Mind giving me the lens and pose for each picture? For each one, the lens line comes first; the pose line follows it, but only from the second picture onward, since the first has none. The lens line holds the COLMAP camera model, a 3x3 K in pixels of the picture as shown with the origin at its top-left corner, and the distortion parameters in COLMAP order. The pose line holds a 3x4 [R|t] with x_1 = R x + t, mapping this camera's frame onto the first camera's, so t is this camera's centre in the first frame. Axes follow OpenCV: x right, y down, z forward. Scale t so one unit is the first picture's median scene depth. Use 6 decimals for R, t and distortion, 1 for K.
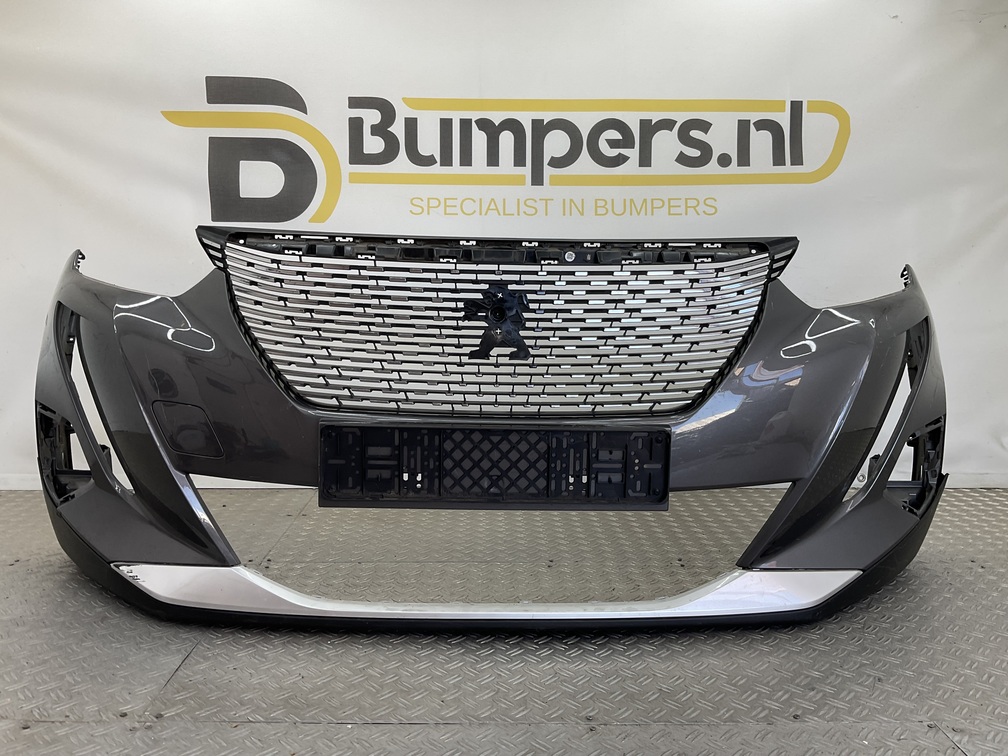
lens RADIAL K [[824.8, 0, 504.0], [0, 824.8, 378.0], [0, 0, 1]] dist [0.126411, -0.276756]
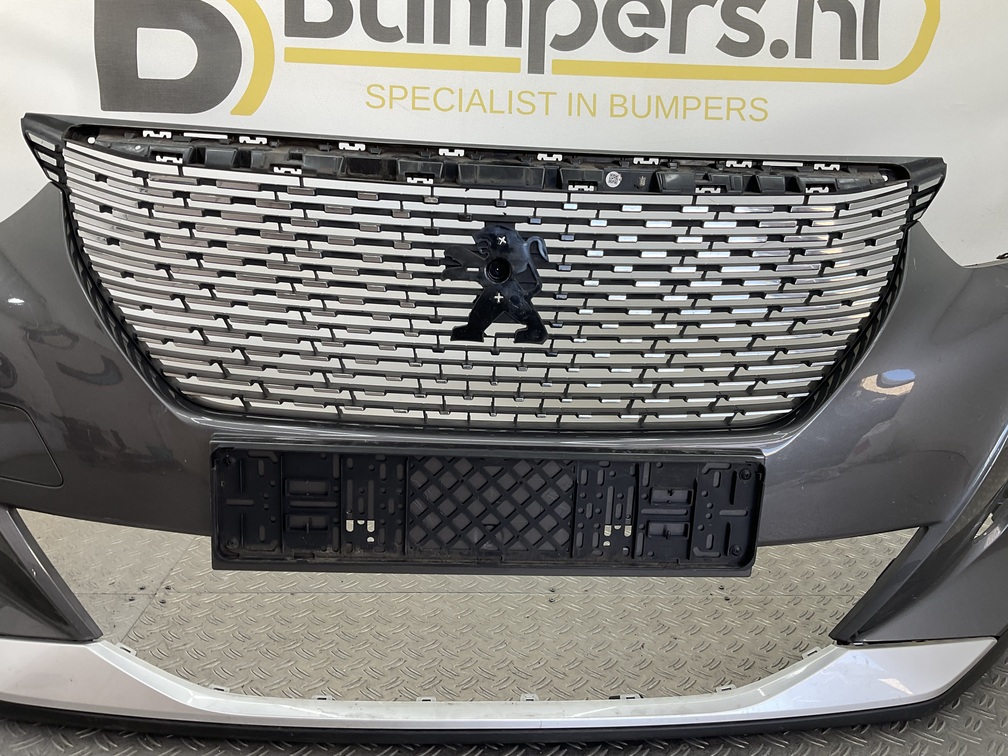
lens RADIAL K [[824.8, 0, 504.0], [0, 824.8, 378.0], [0, 0, 1]] dist [0.126411, -0.276756]
pose [[0.998901, 0.017164, 0.043608, -0.028888], [-0.021816, 0.993852, 0.108542, -0.063134], [-0.041477, -0.109374, 0.993135, 0.356970]]
